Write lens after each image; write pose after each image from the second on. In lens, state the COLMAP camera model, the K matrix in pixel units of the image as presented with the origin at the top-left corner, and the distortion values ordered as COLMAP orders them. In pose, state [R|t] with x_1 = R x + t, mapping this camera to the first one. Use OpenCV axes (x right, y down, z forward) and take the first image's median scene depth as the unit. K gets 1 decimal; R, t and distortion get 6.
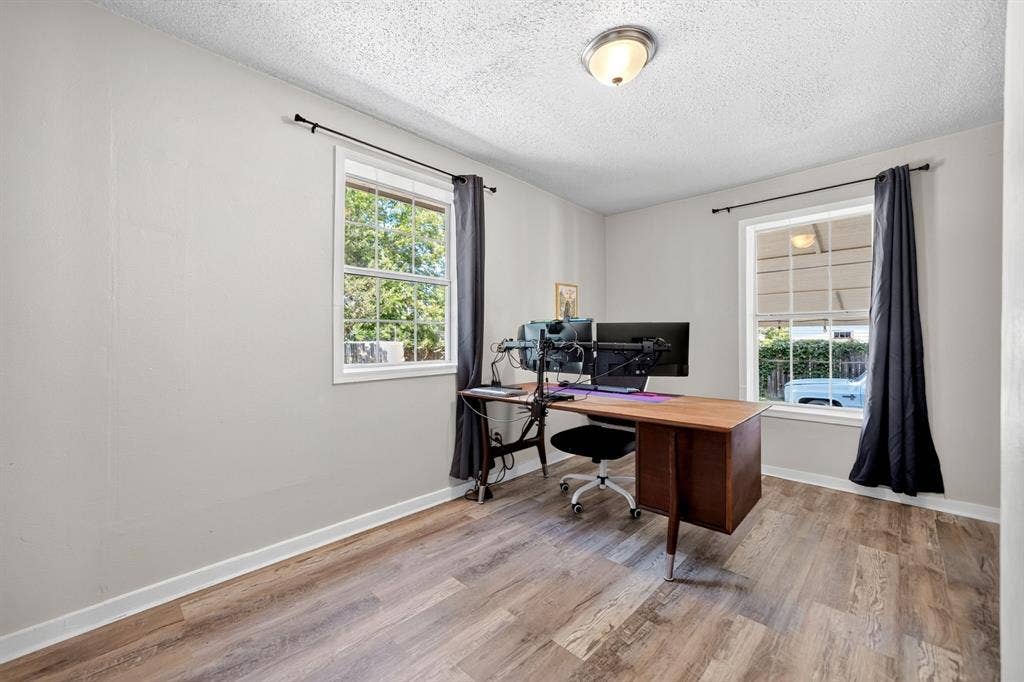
lens RADIAL K [[401.4, 0, 516.0], [0, 401.4, 338.3], [0, 0, 1]] dist [-0.007967, 0.001335]
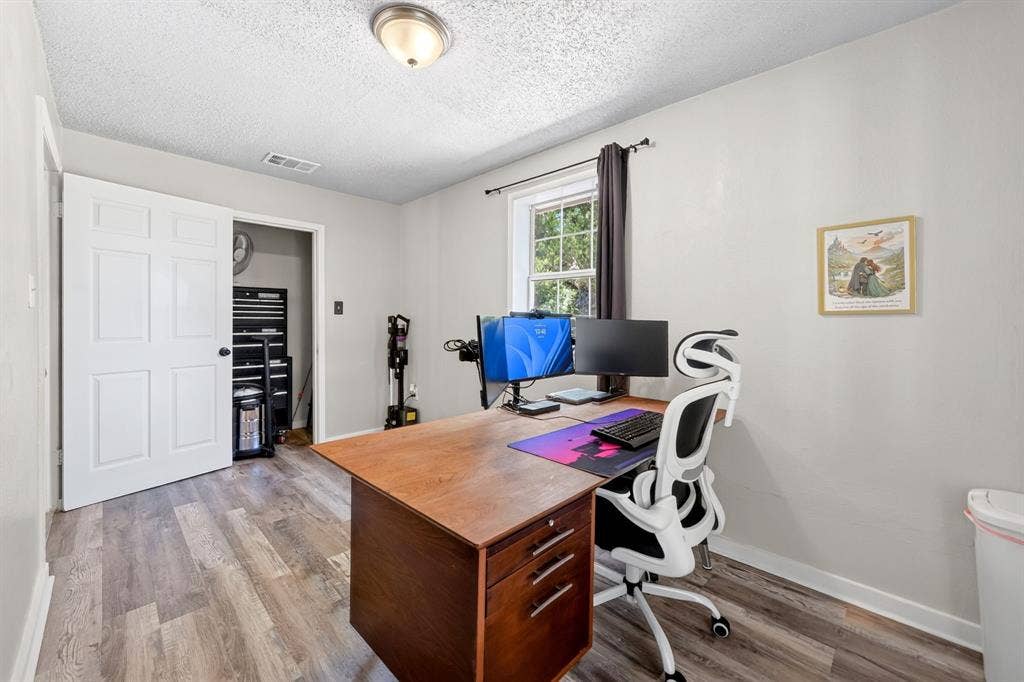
lens RADIAL K [[401.4, 0, 502.9], [0, 401.4, 330.9], [0, 0, 1]] dist [-0.007967, 0.001335]
pose [[-0.024745, 0.000725, -0.999694, 0.948152], [-0.016002, 0.999871, 0.001121, -0.010382], [0.999566, 0.016025, -0.024730, 0.989930]]
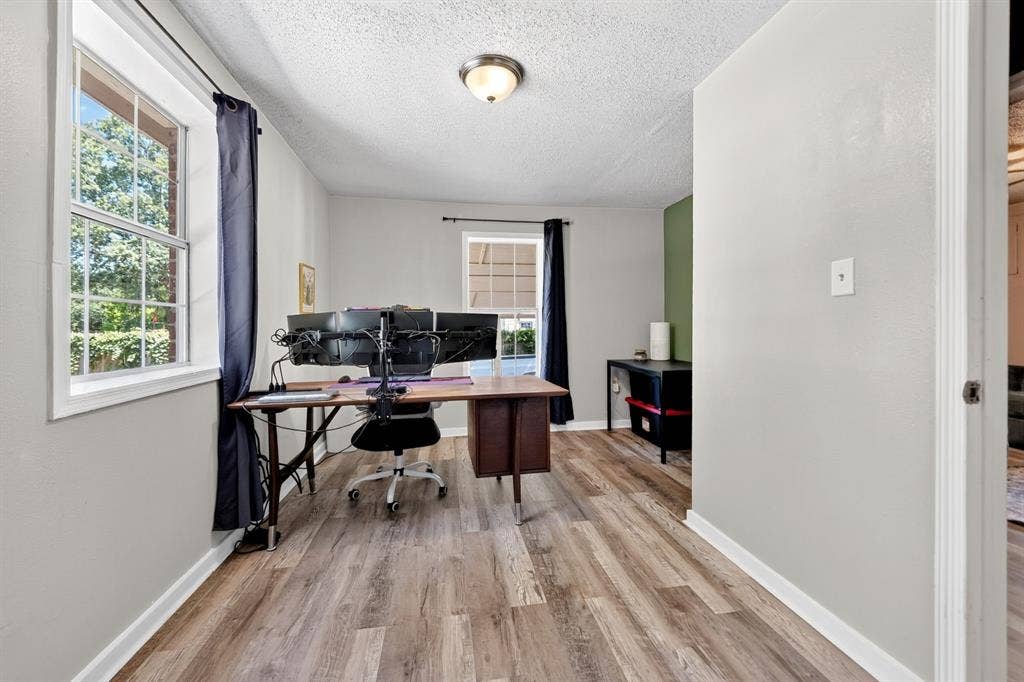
lens RADIAL K [[401.4, 0, 513.3], [0, 401.4, 328.1], [0, 0, 1]] dist [-0.007967, 0.001335]
pose [[0.590215, -0.003923, 0.807237, -0.494980], [0.007621, 0.999971, -0.000712, 0.003797], [-0.807210, 0.006573, 0.590228, 0.230061]]
